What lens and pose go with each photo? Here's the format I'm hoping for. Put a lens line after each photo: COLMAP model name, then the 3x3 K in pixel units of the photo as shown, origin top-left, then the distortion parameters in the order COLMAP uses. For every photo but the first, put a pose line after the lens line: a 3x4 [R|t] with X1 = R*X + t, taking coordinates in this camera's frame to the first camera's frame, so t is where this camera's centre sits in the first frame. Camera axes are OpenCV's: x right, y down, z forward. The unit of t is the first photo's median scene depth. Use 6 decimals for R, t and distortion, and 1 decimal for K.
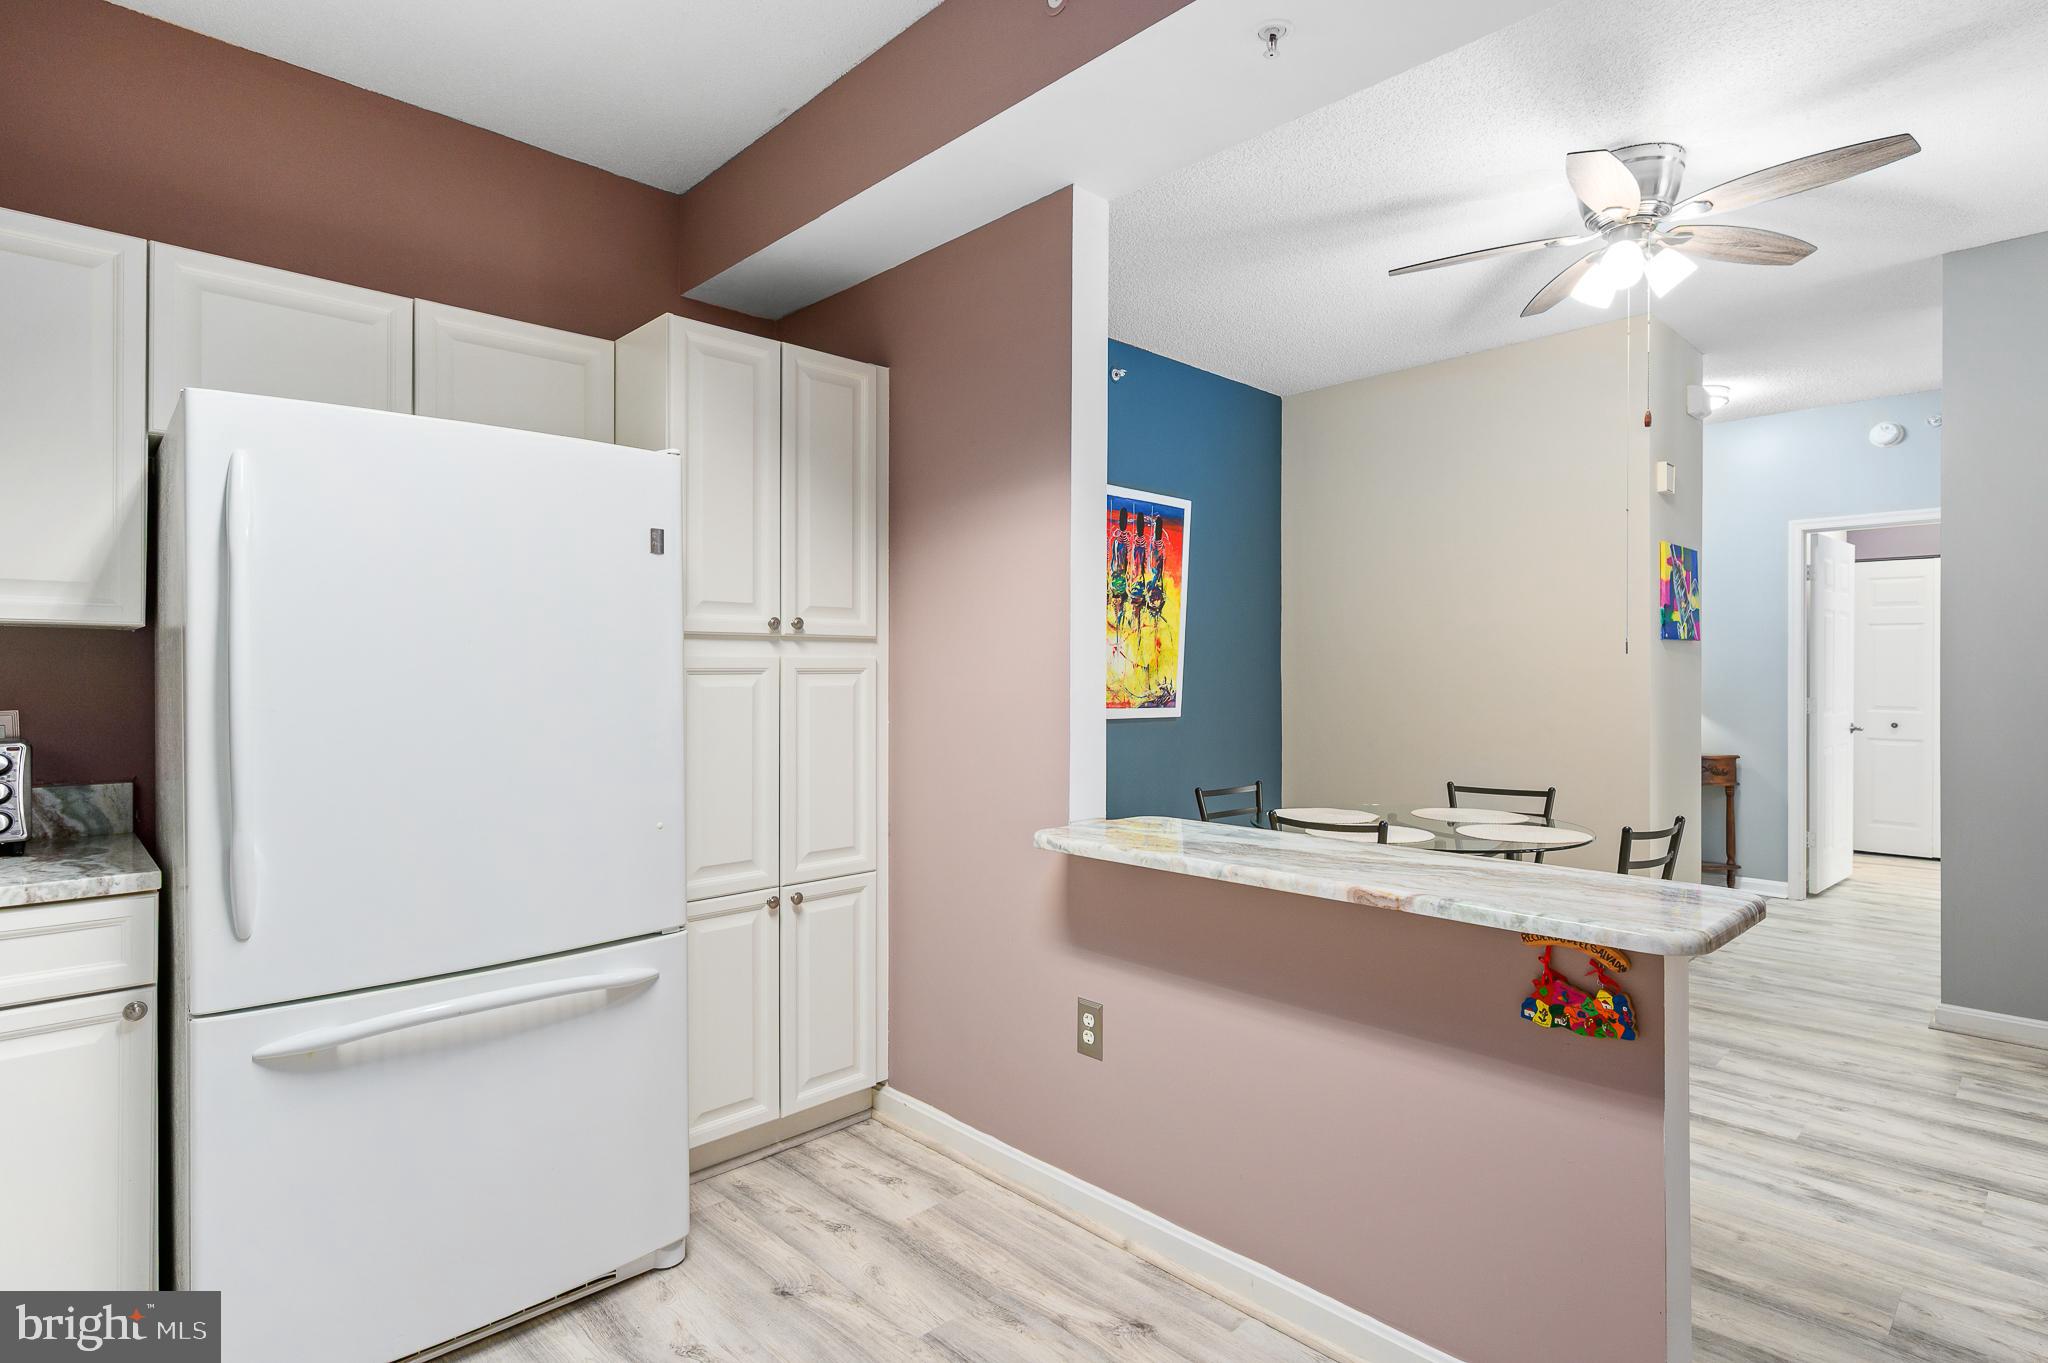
lens RADIAL K [[1038.7, 0, 1023.8], [0, 1038.7, 669.3], [0, 0, 1]] dist [0.003749, 0.000759]
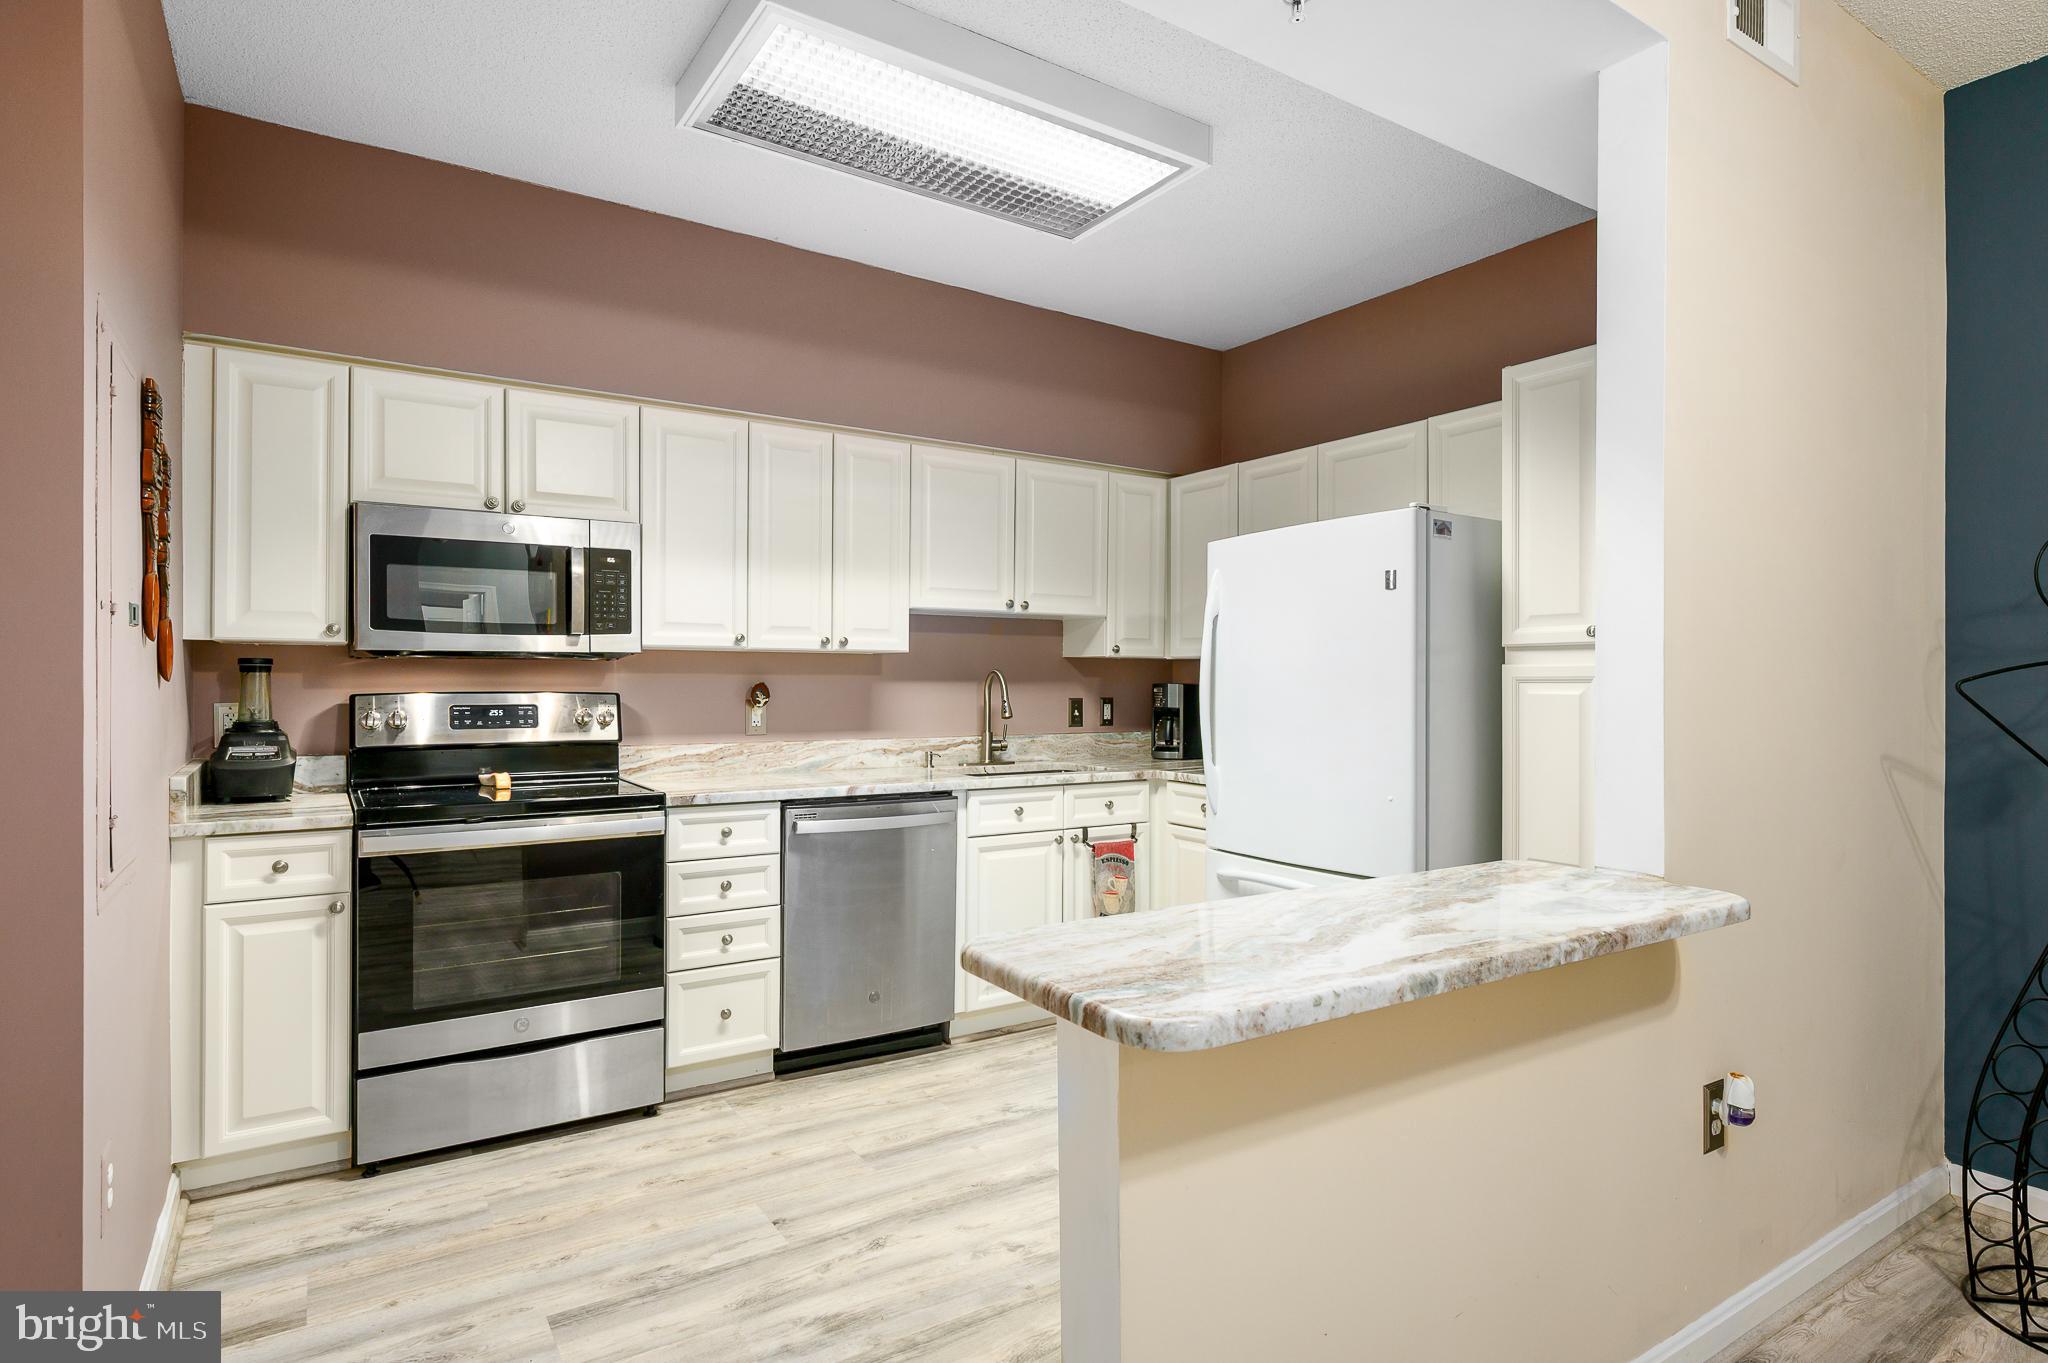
lens RADIAL K [[1081.3, 0, 1024.0], [0, 1081.3, 681.5], [0, 0, 1]] dist [-0.001295, -0.000479]
pose [[-0.187077, -0.000958, -0.982345, 0.509064], [0.000053, 1.000000, -0.000985, 0.002594], [0.982345, -0.000236, -0.187077, 0.385906]]
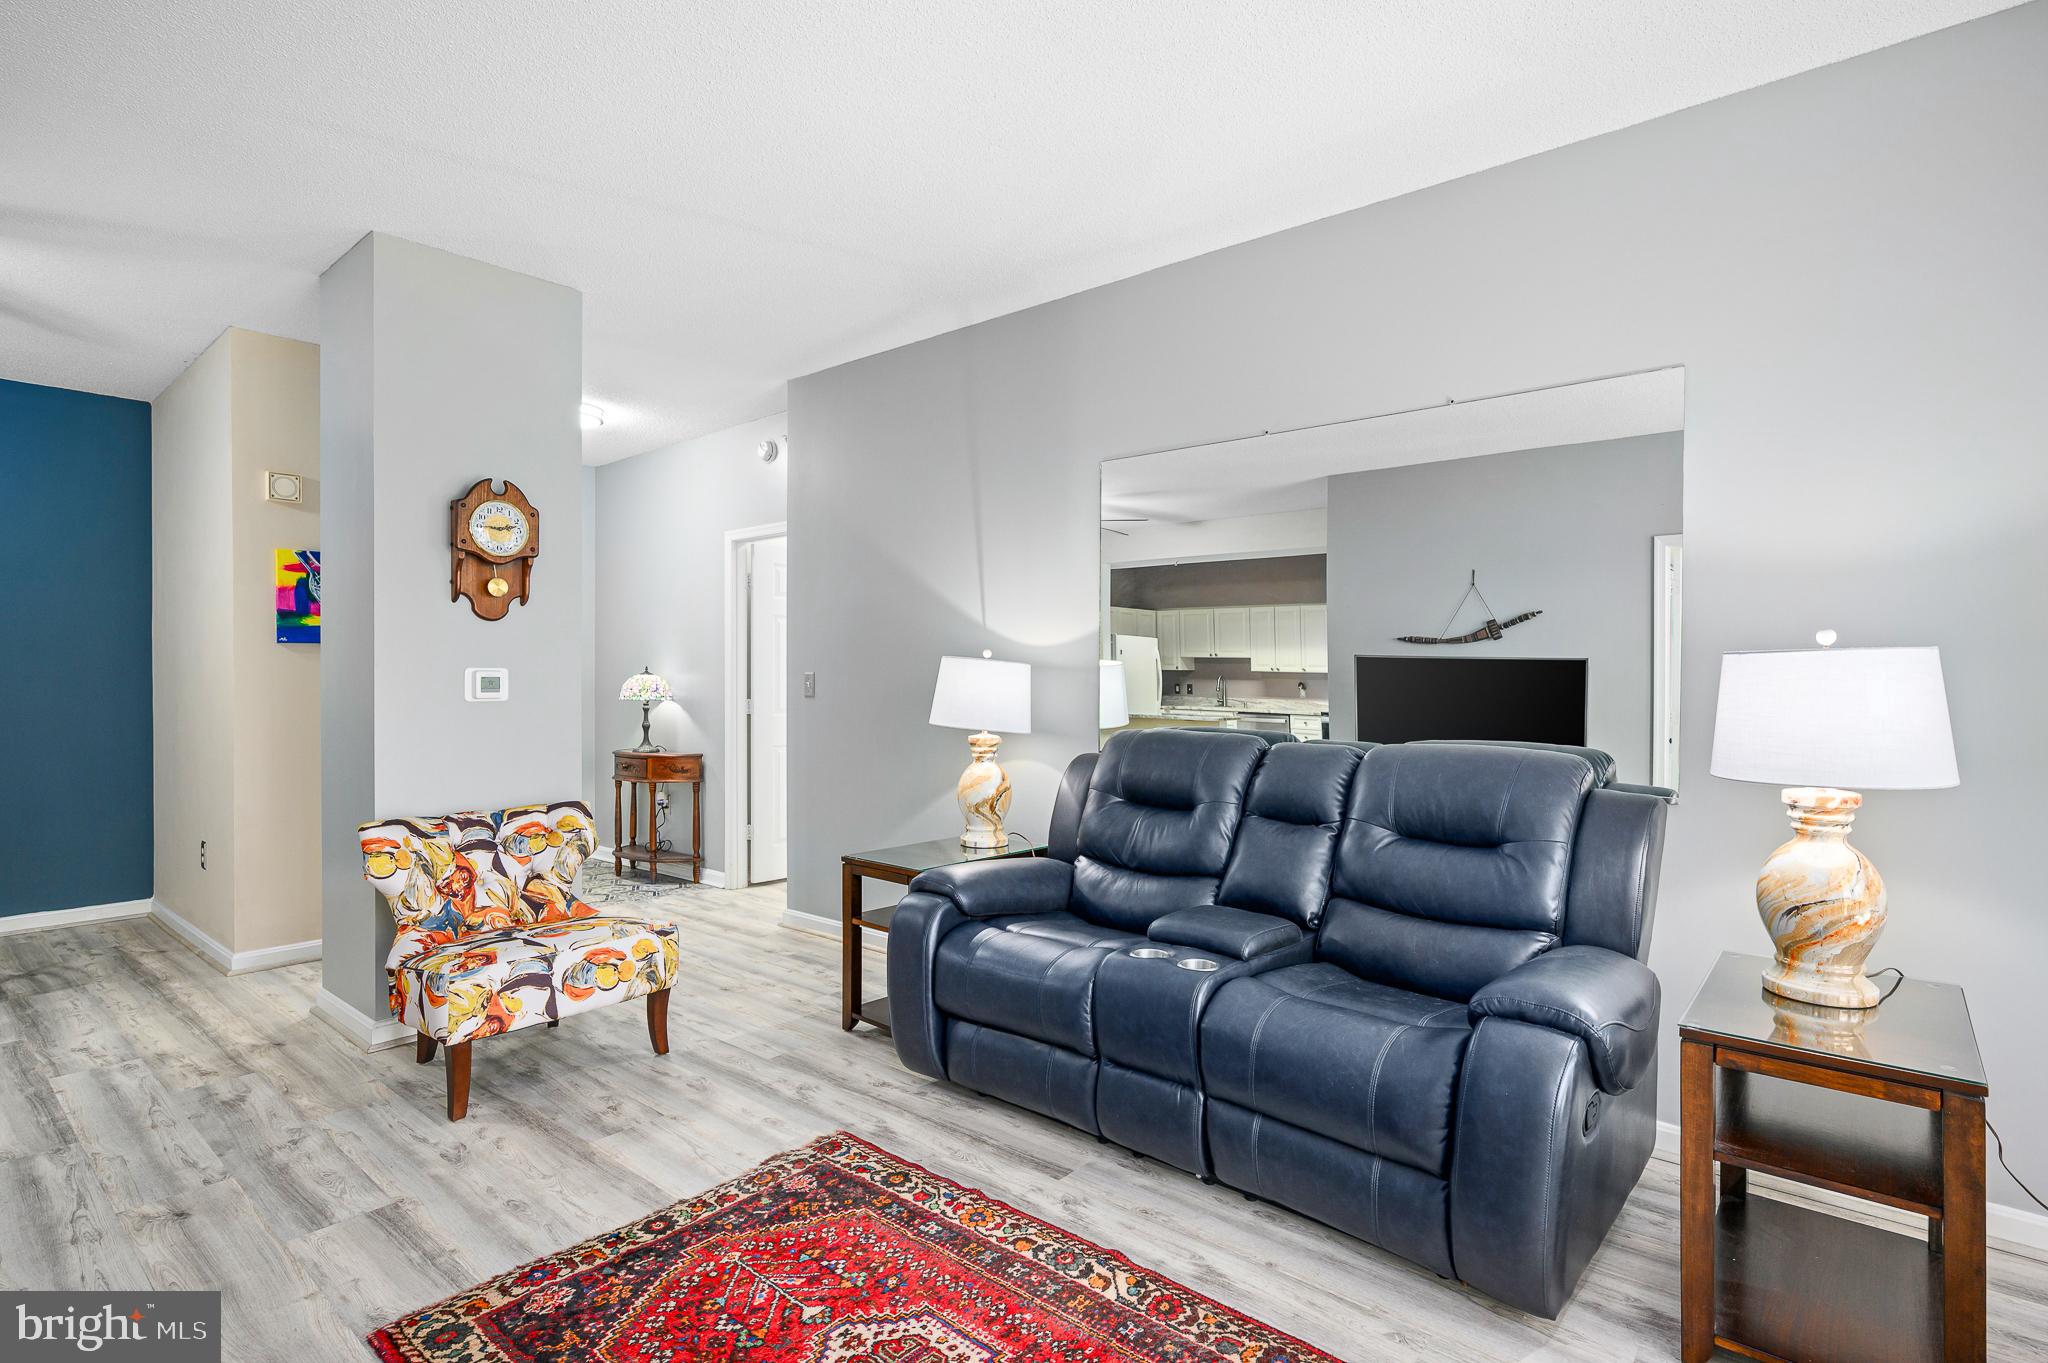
lens RADIAL K [[1008.0, 0, 1024.0], [0, 1008.0, 681.5], [0, 0, 1]] dist [0.002919, 0.000034]
pose [[0.995557, -0.001884, 0.094139, 1.192106], [0.001267, 0.999977, 0.006606, 0.003425], [-0.094149, -0.006458, 0.995537, -0.068153]]
